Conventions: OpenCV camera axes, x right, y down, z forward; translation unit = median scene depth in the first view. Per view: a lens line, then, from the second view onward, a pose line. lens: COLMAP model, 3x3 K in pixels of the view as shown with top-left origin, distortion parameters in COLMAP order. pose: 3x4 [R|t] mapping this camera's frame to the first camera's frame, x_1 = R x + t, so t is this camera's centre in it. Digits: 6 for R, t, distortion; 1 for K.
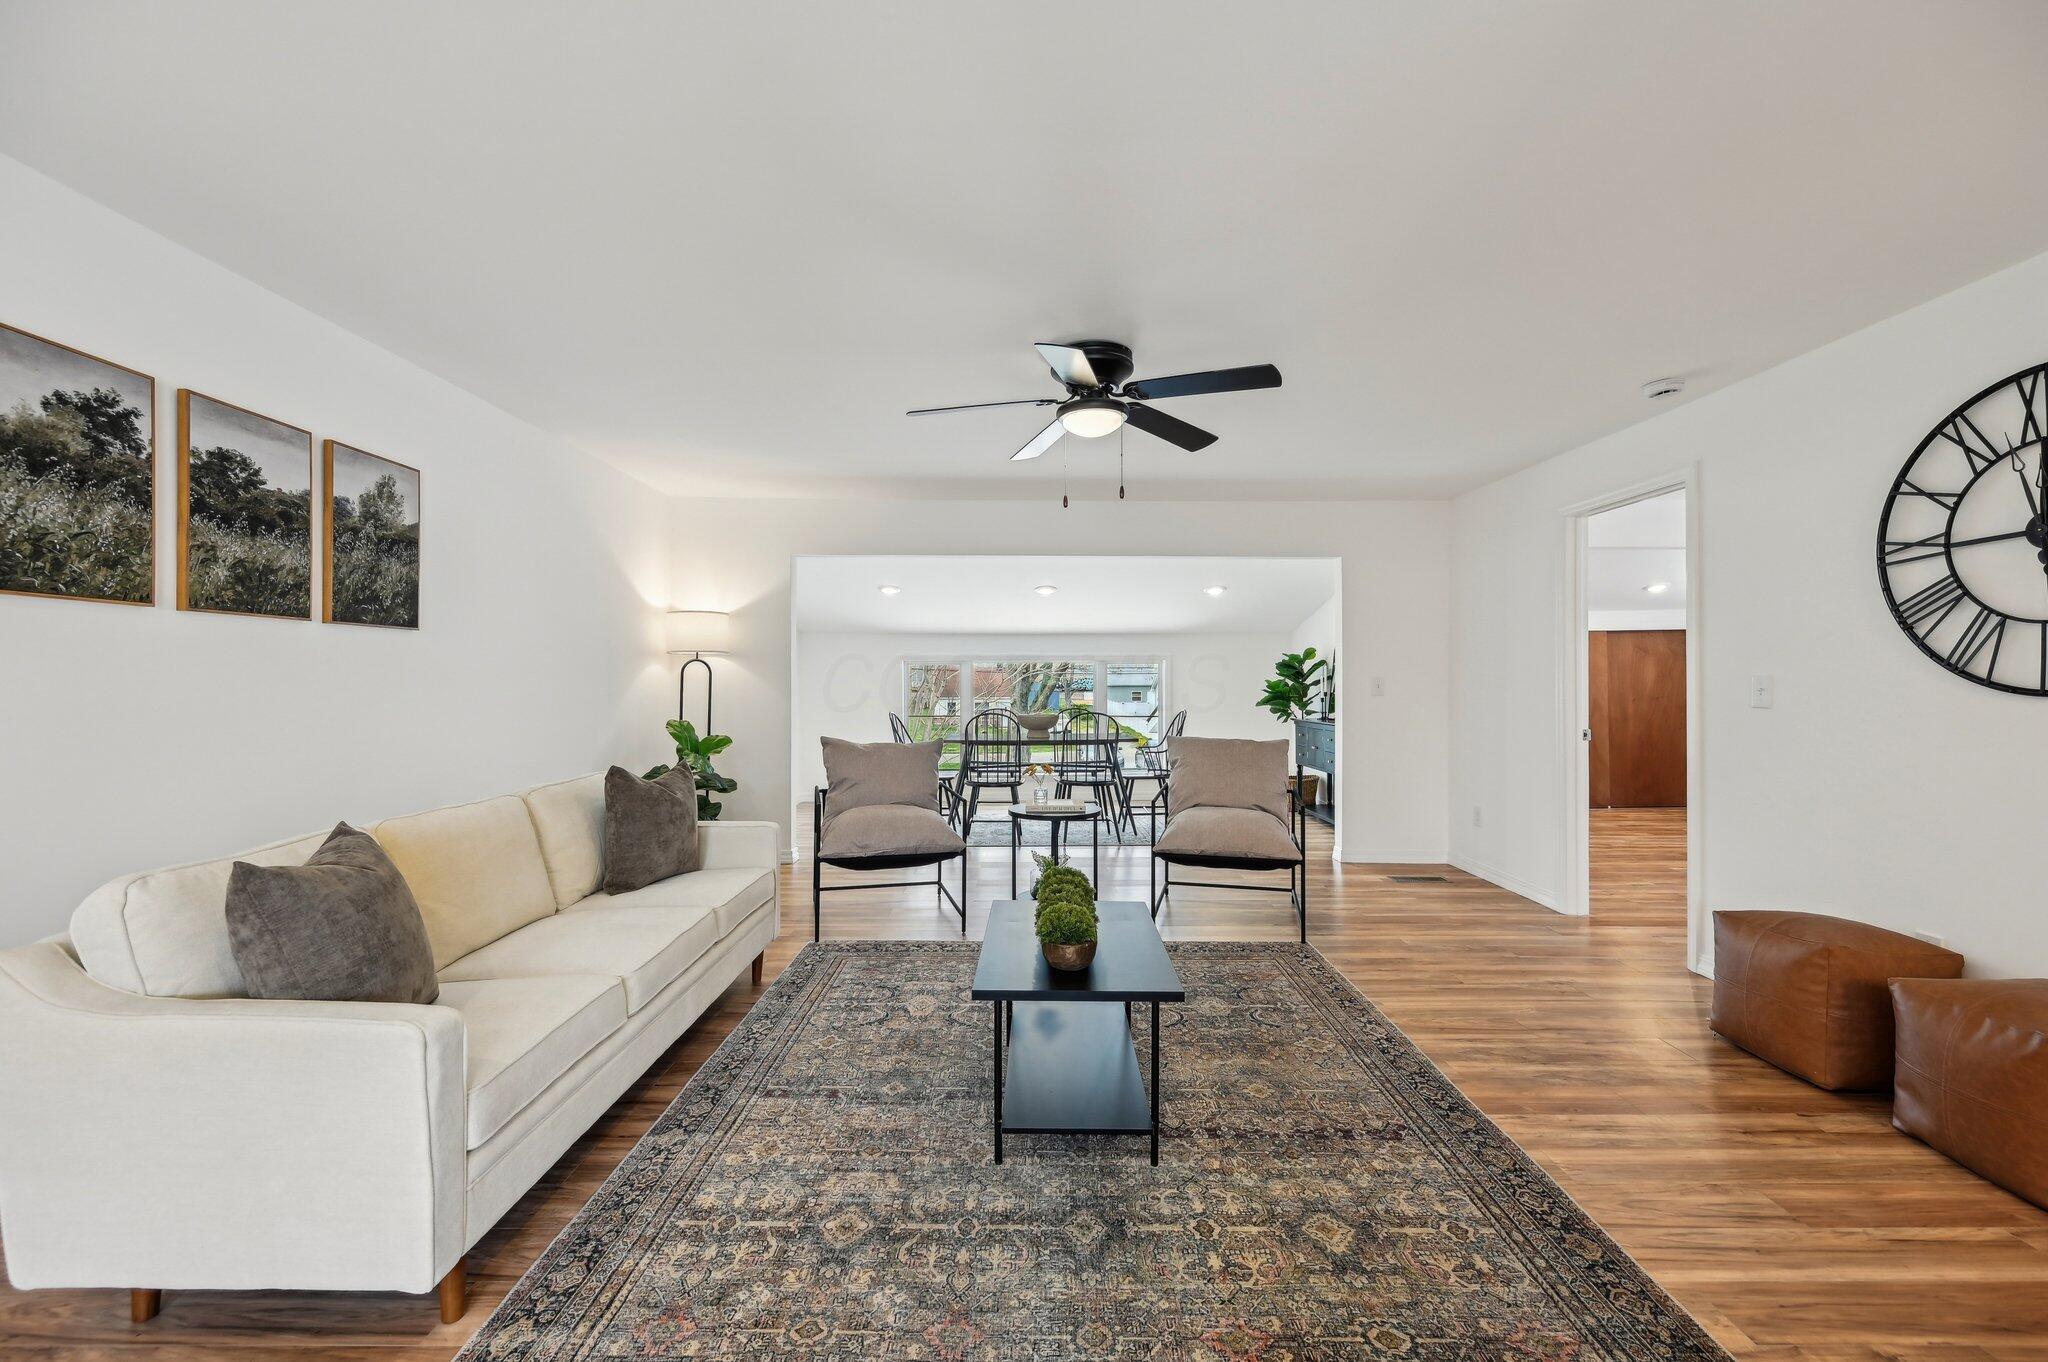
lens RADIAL K [[827.1, 0, 1026.5], [0, 827.1, 674.3], [0, 0, 1]] dist [-0.001869, 0.000891]
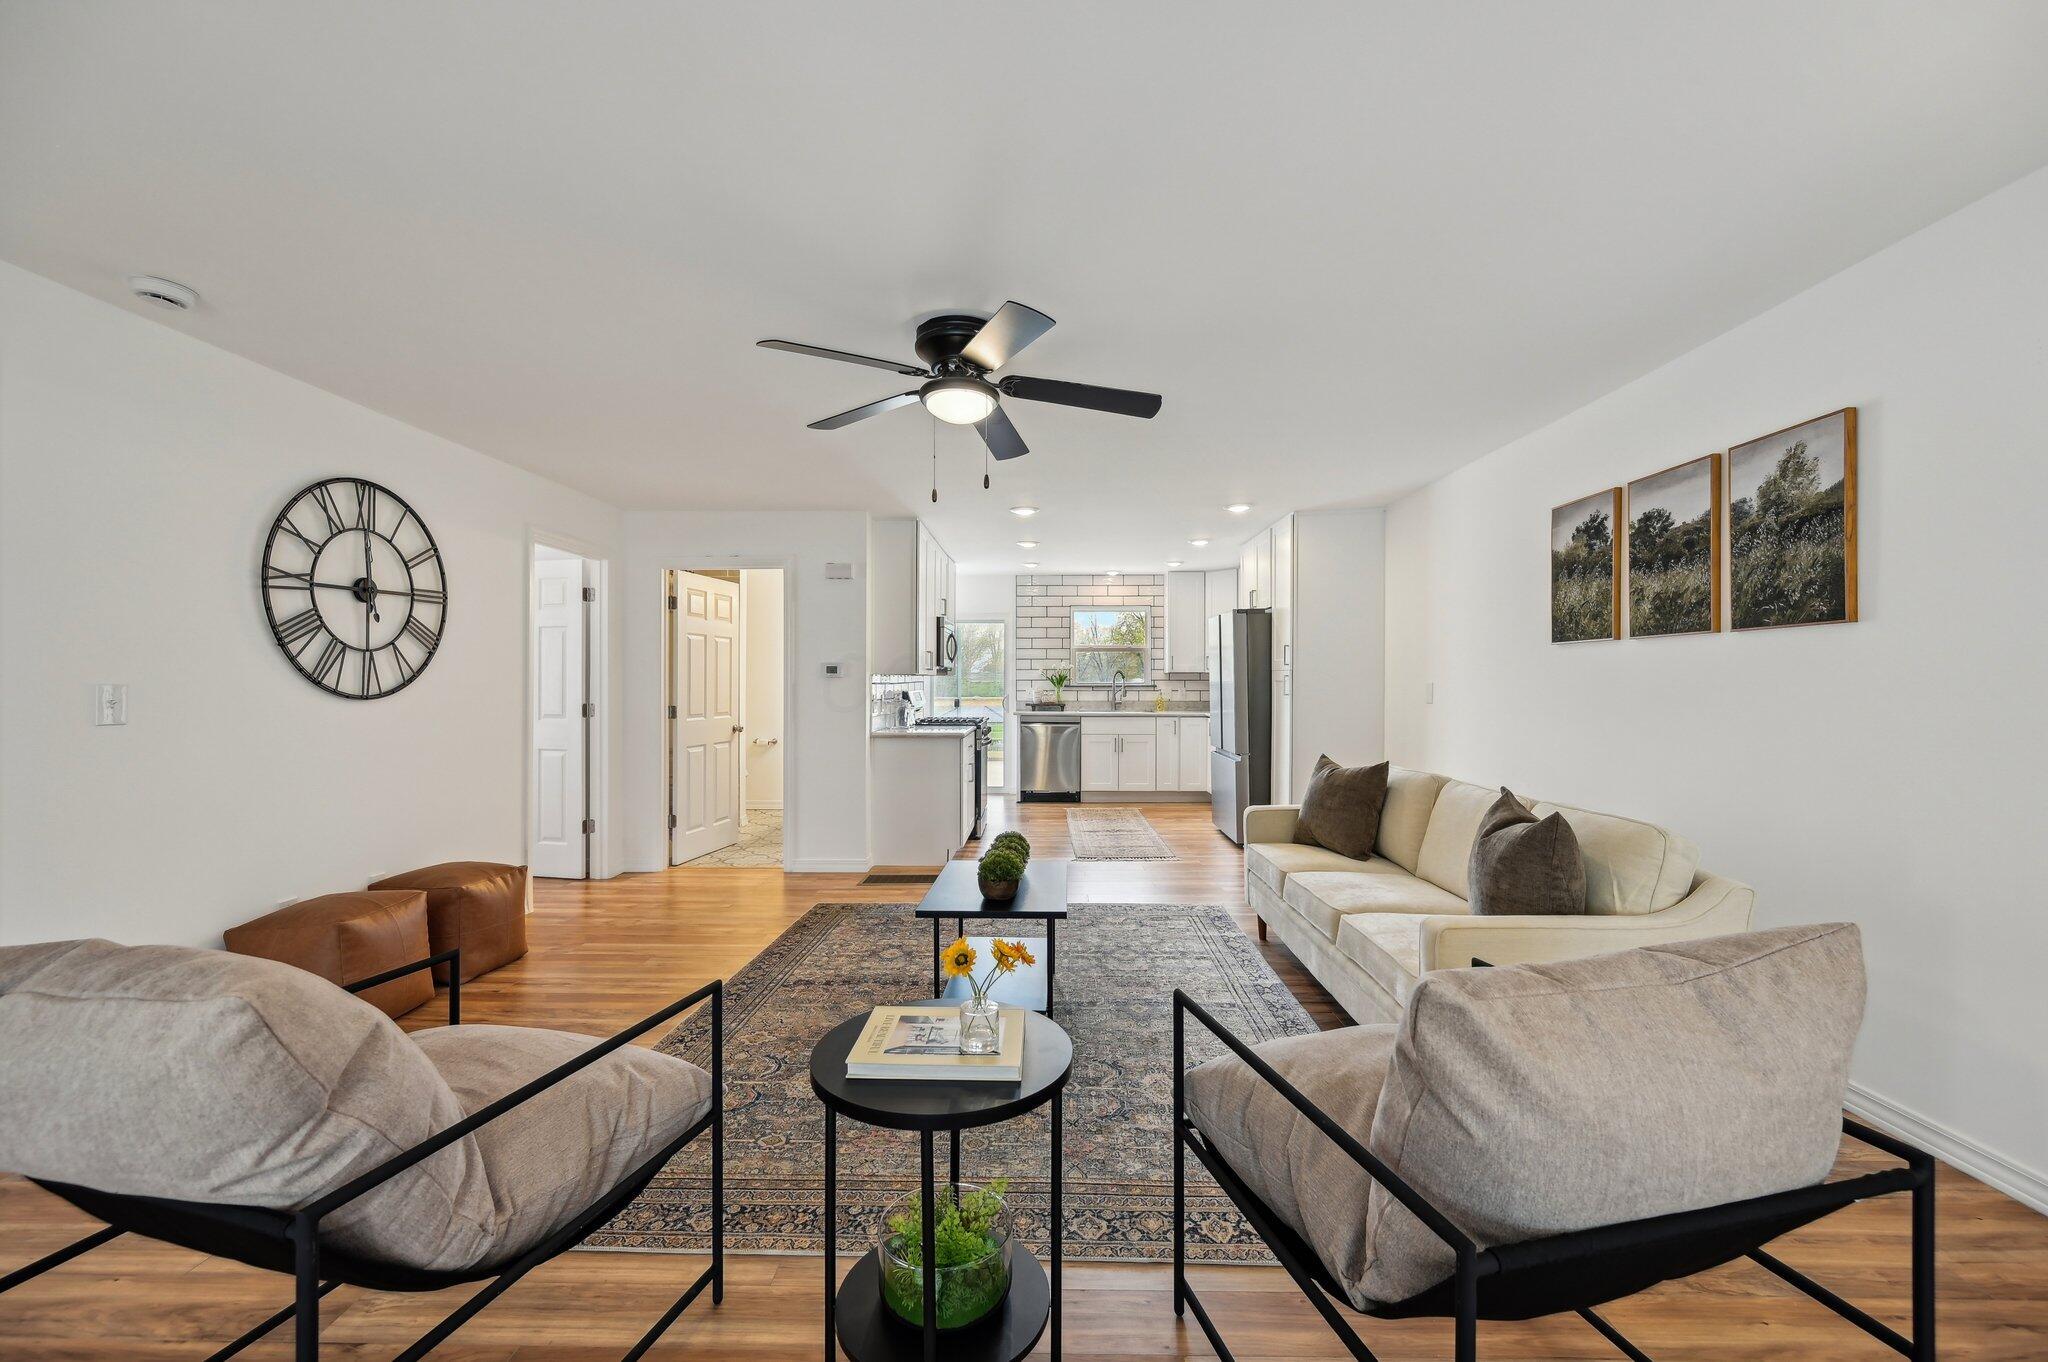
lens RADIAL K [[827.1, 0, 1016.1], [0, 827.1, 668.6], [0, 0, 1]] dist [-0.001869, 0.000891]
pose [[-0.999286, 0.001391, 0.037758, -0.018781], [0.000369, 0.999634, -0.027054, 0.009652], [-0.037782, -0.027020, -0.998921, 2.160557]]
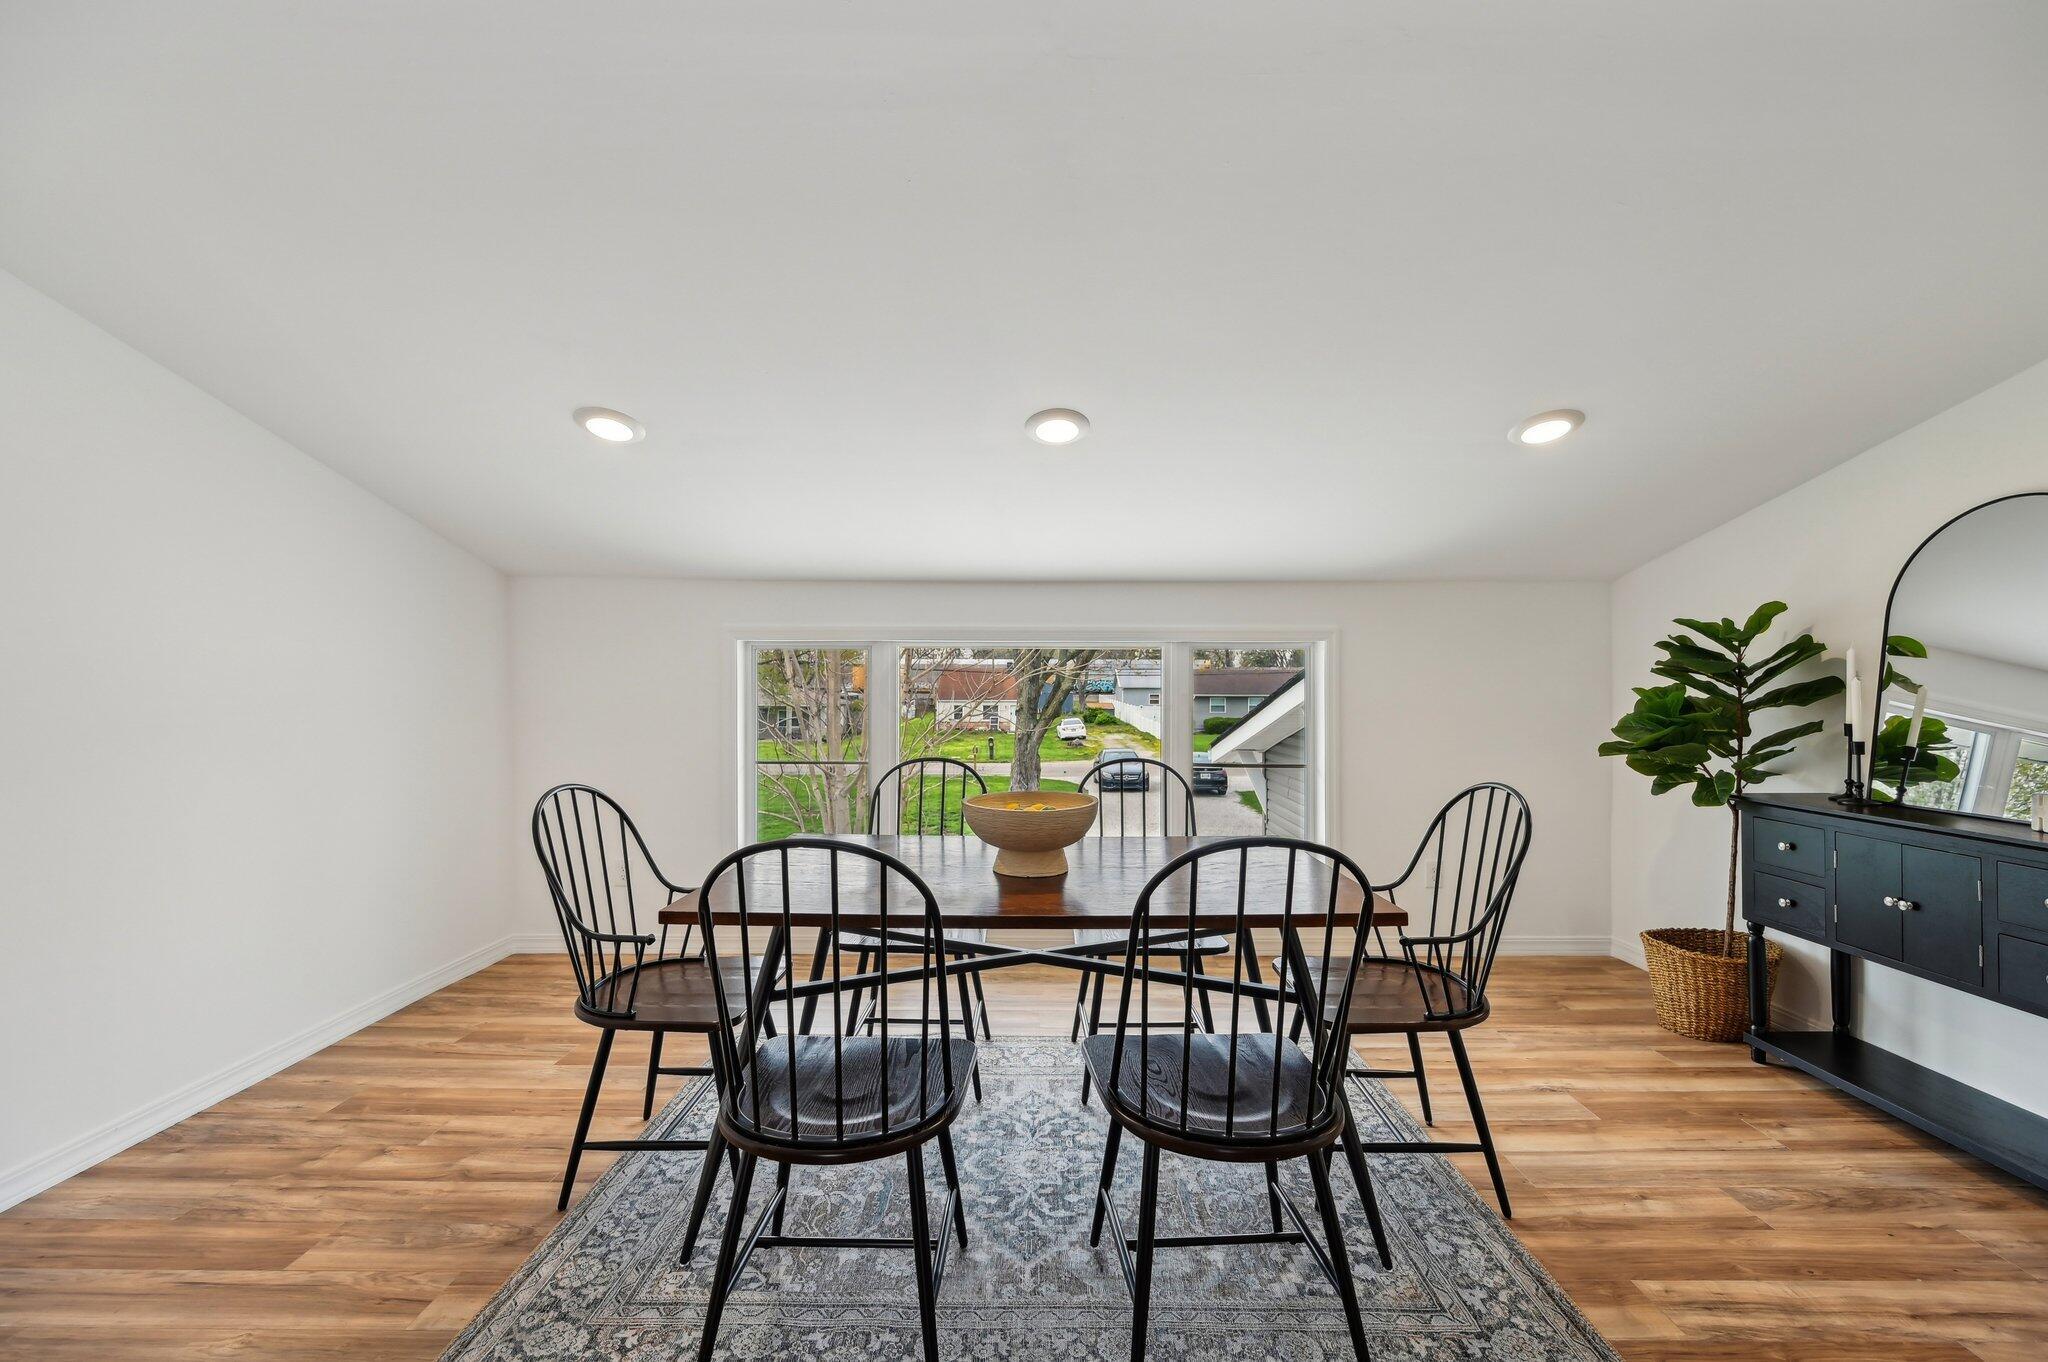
lens RADIAL K [[827.1, 0, 1017.4], [0, 827.1, 666.4], [0, 0, 1]] dist [-0.001869, 0.000891]
pose [[0.999604, 0.006318, -0.027423, 0.045651], [-0.006621, 0.999918, -0.010969, 0.008666], [0.027352, 0.011147, 0.999564, 1.830193]]
